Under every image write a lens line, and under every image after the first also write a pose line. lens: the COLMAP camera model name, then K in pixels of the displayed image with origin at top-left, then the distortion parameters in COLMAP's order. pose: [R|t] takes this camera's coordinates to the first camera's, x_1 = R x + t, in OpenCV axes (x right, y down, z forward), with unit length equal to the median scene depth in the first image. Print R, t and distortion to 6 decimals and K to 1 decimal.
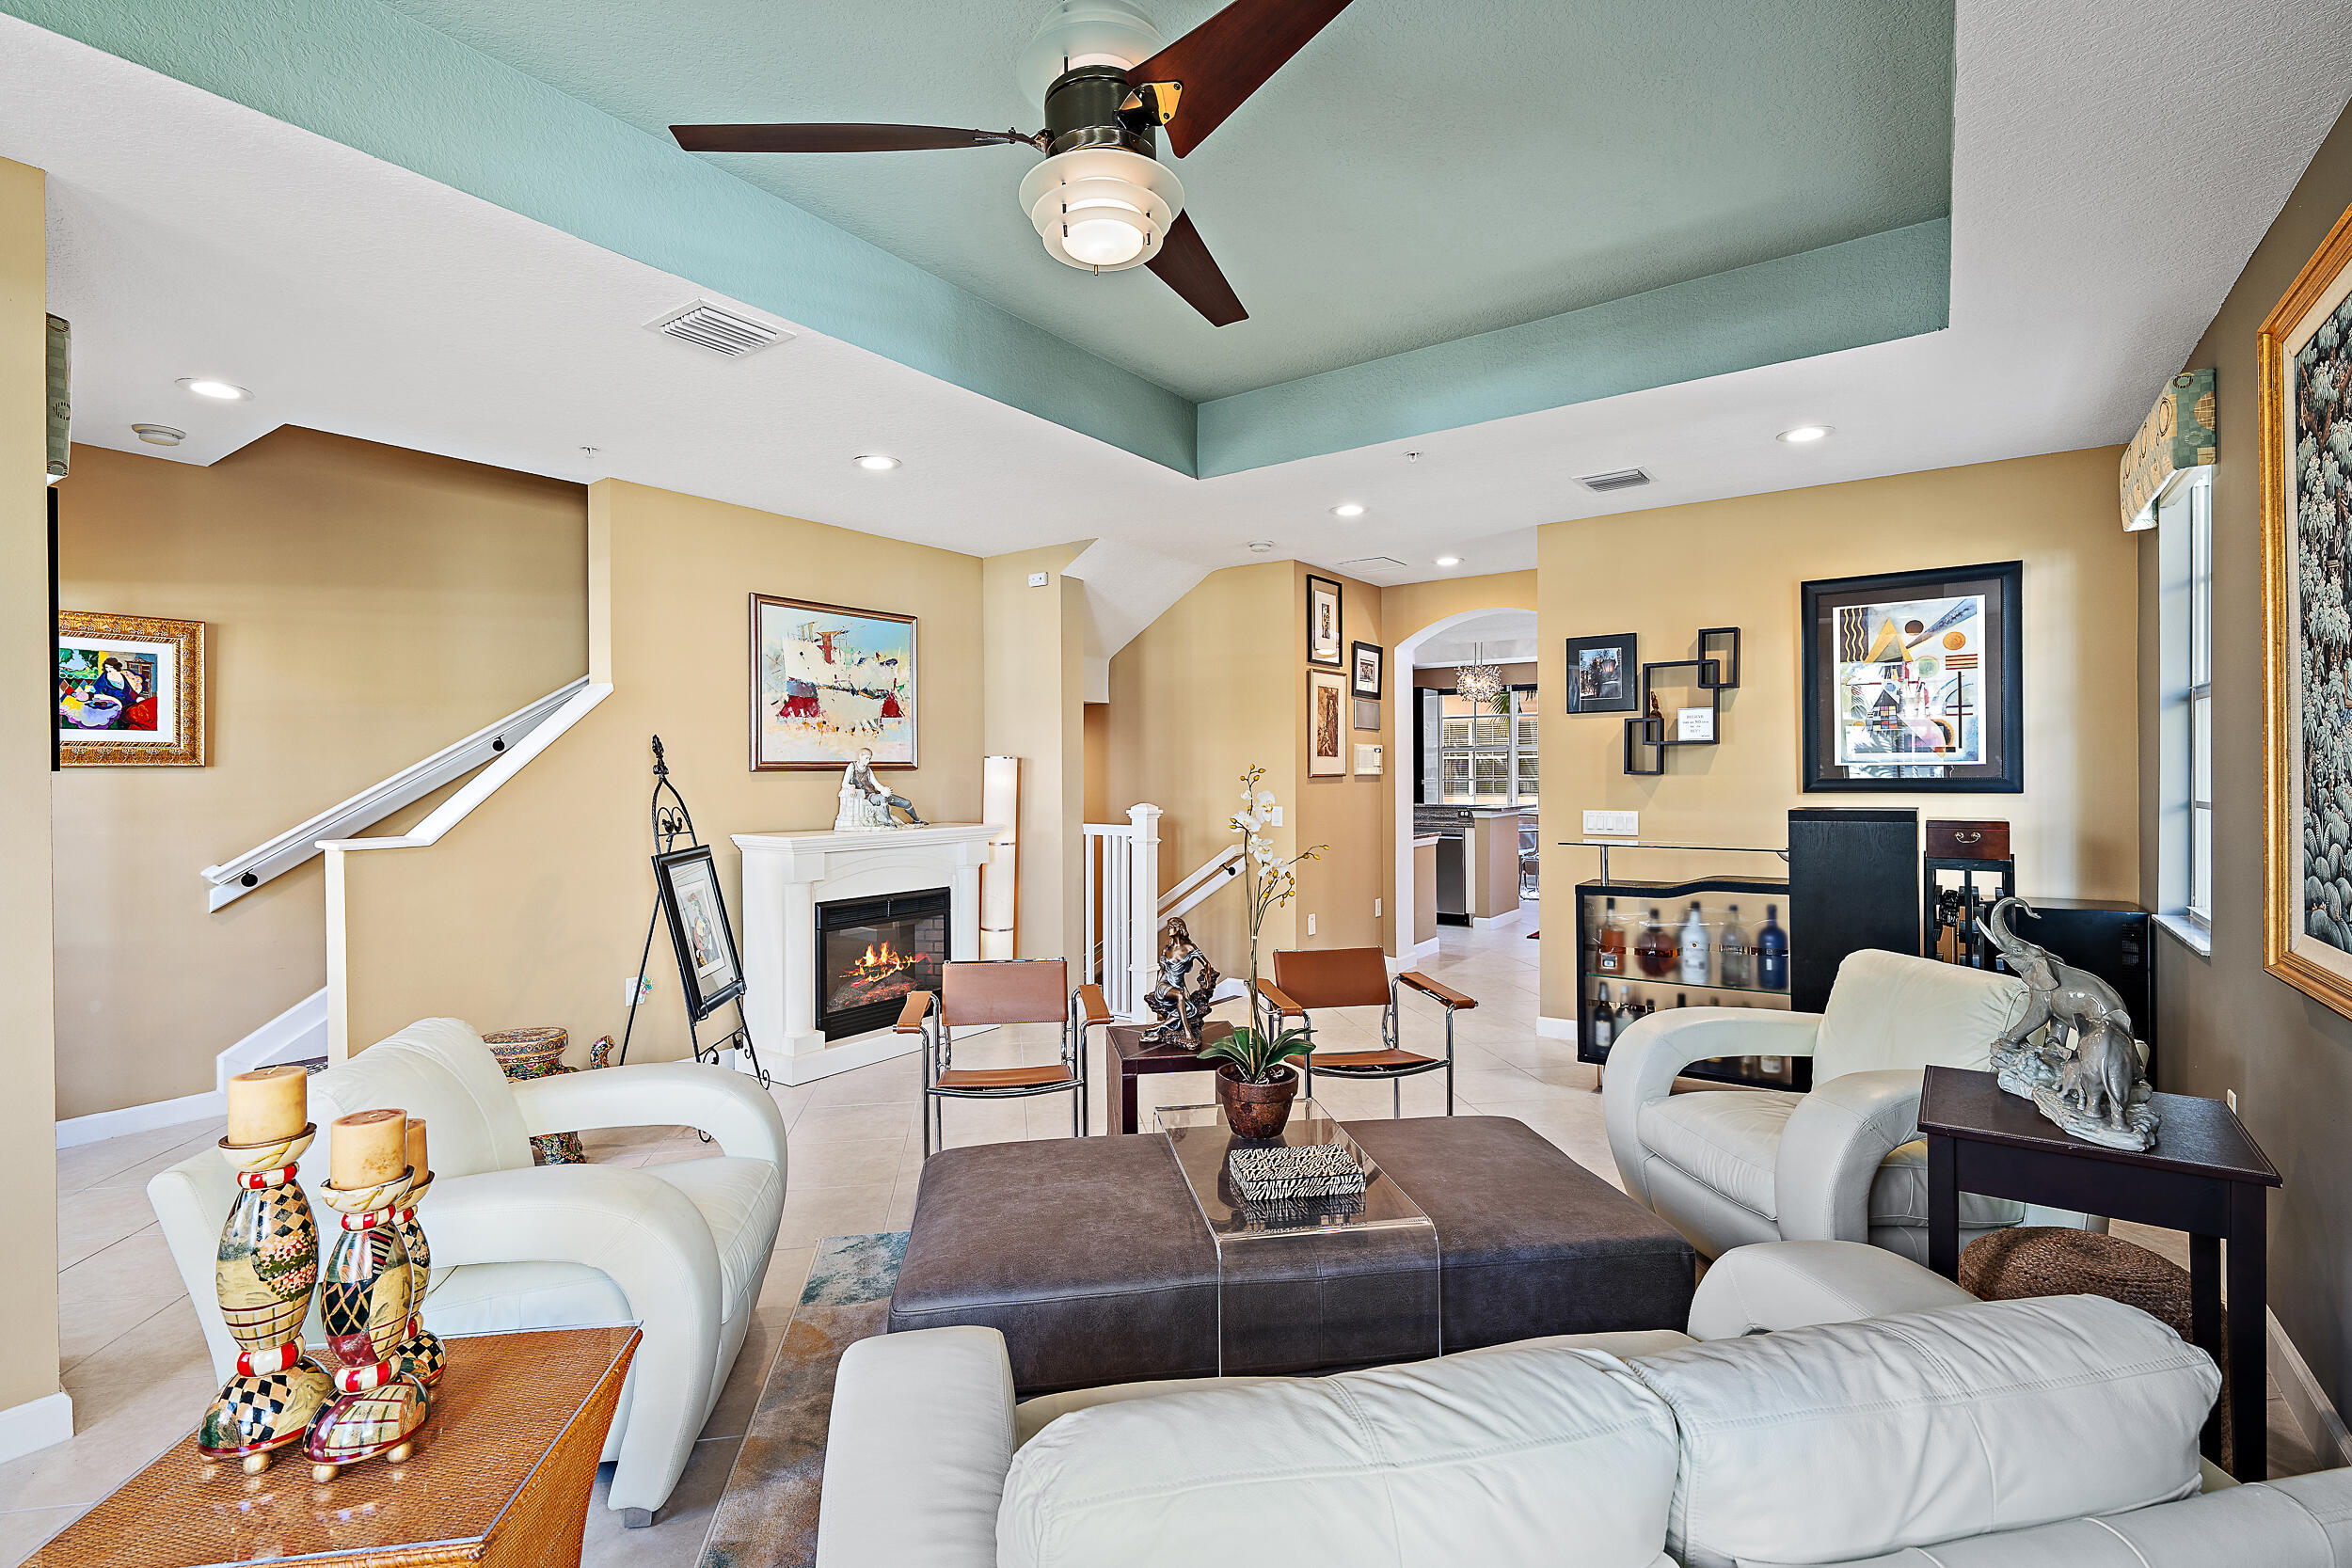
lens RADIAL K [[1040.8, 0, 1170.5], [0, 1040.8, 775.4], [0, 0, 1]] dist [0.010252, -0.001873]
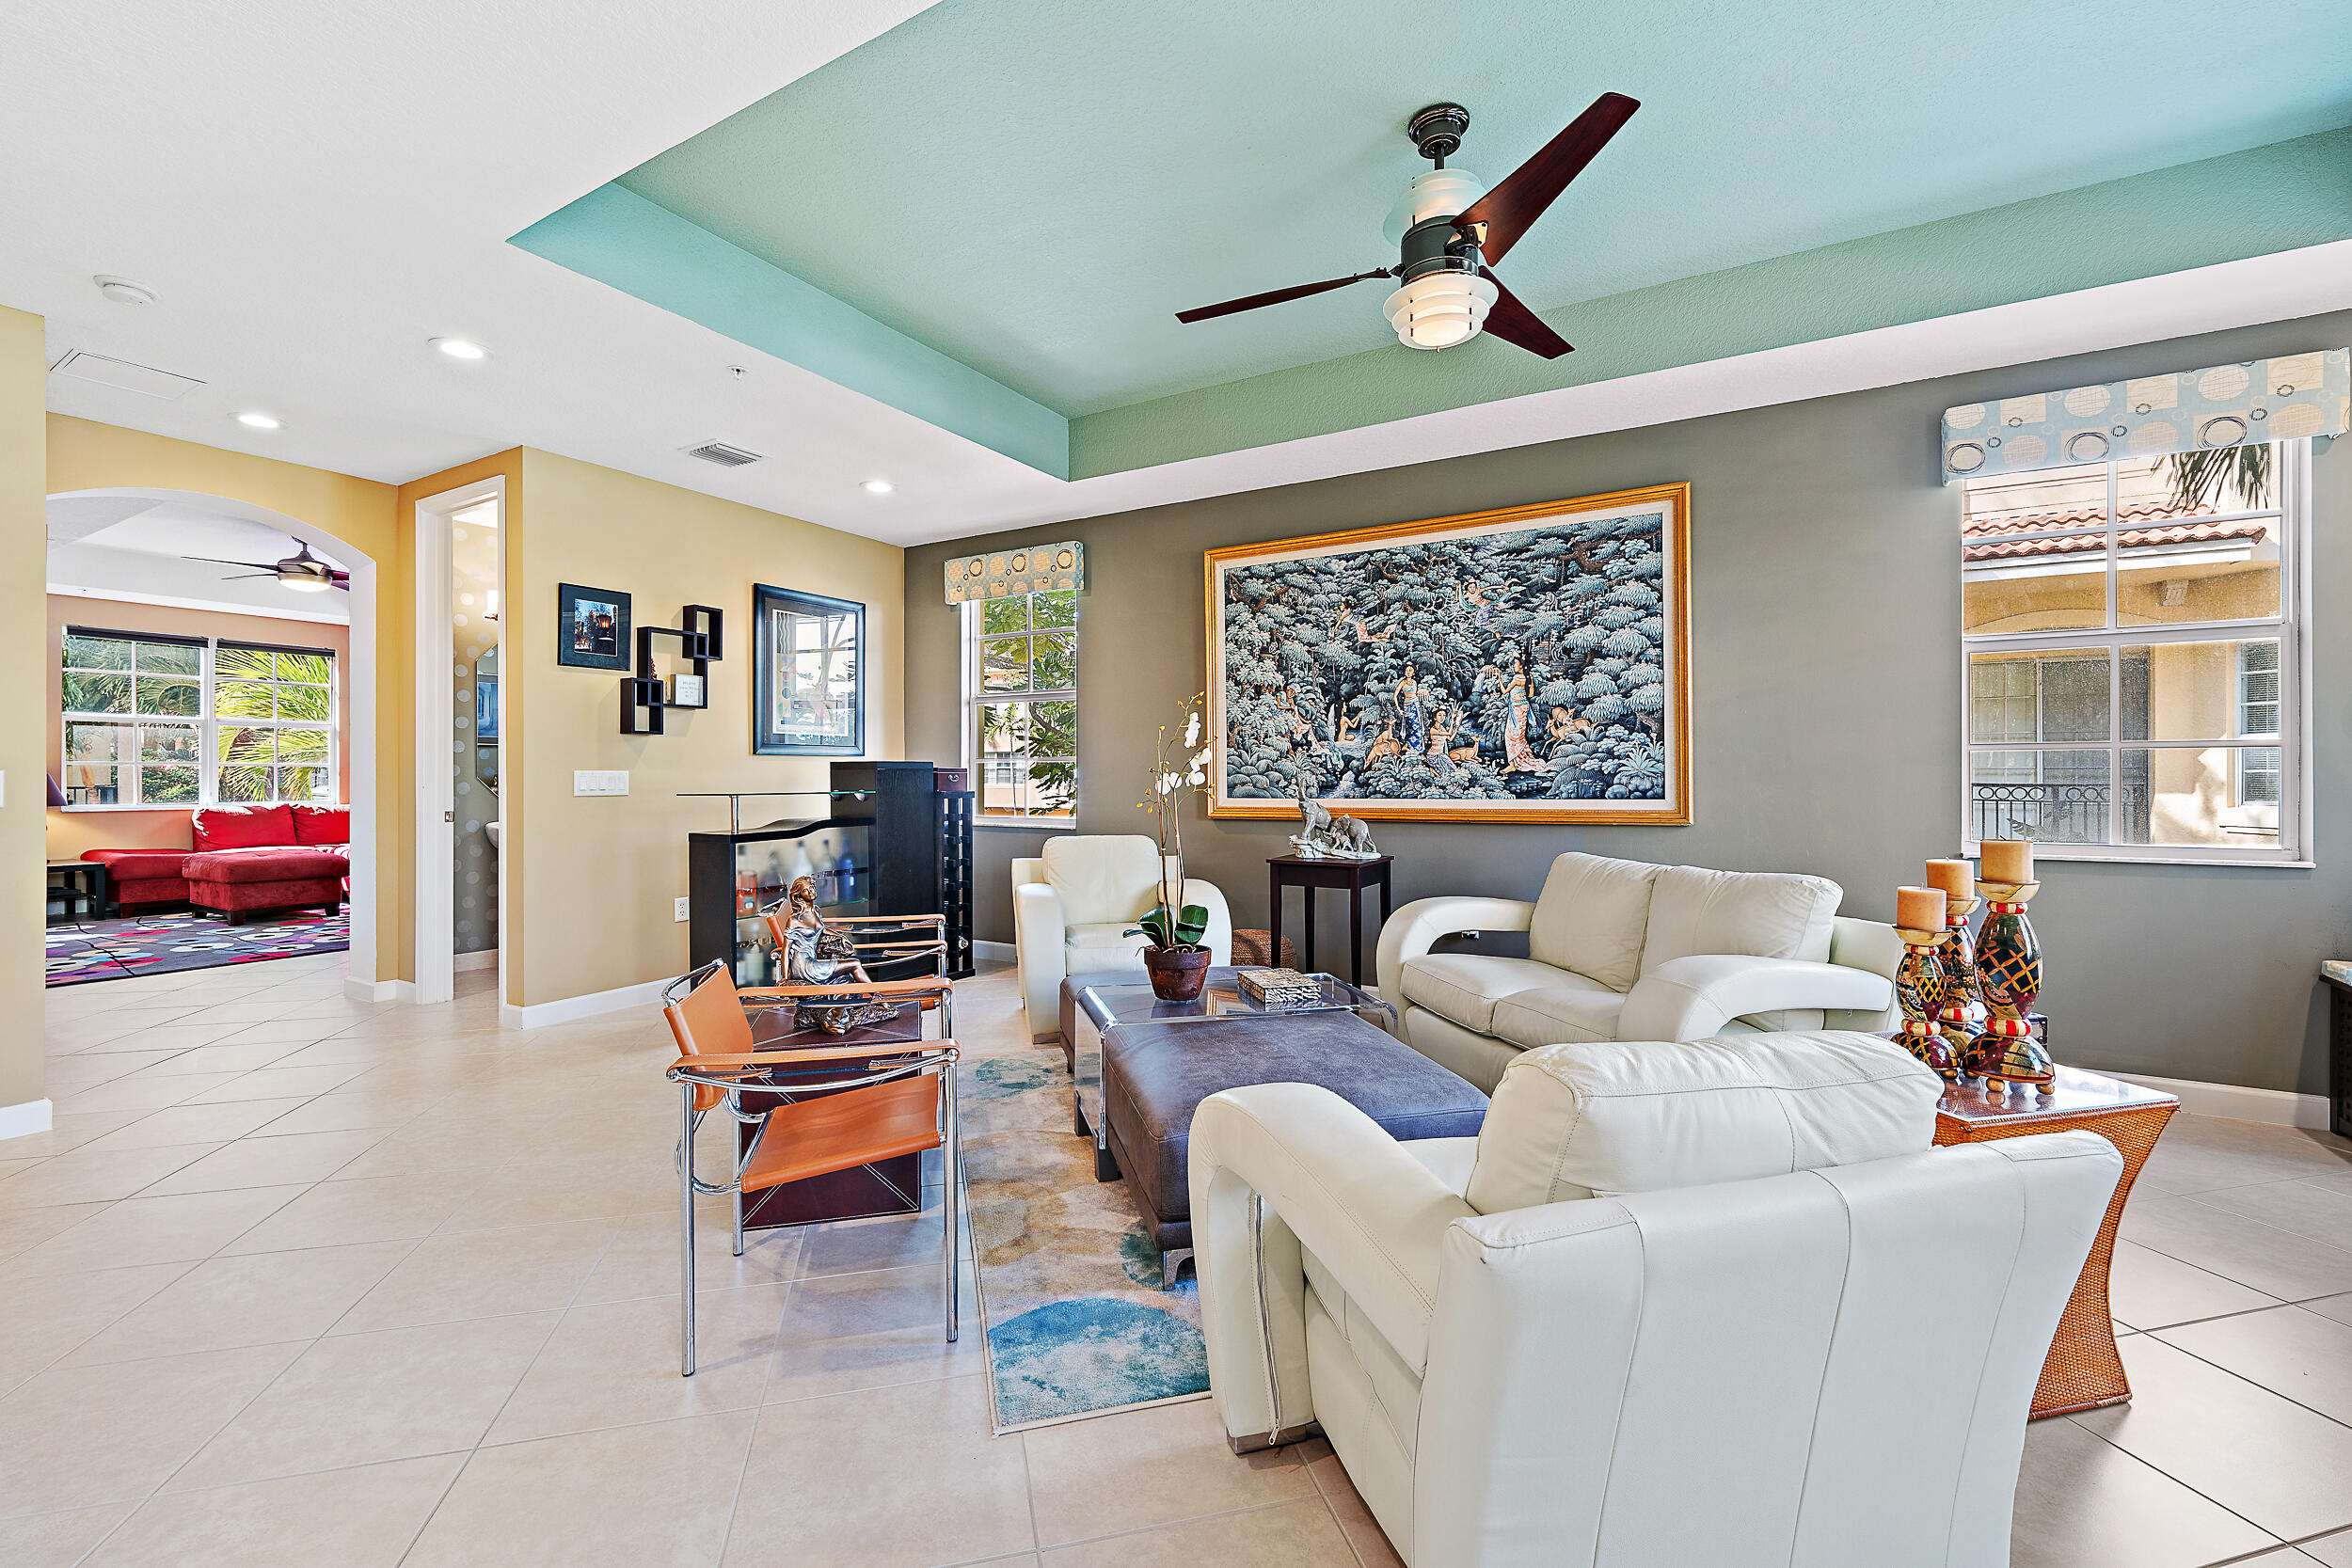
lens RADIAL K [[959.6, 0, 1168.5], [0, 959.6, 776.1], [0, 0, 1]] dist [0.000409, -0.000020]
pose [[-0.071446, 0.001422, 0.997443, -0.528326], [0.004212, 0.999990, -0.001124, 0.044207], [-0.997436, 0.004121, -0.071452, 0.560088]]
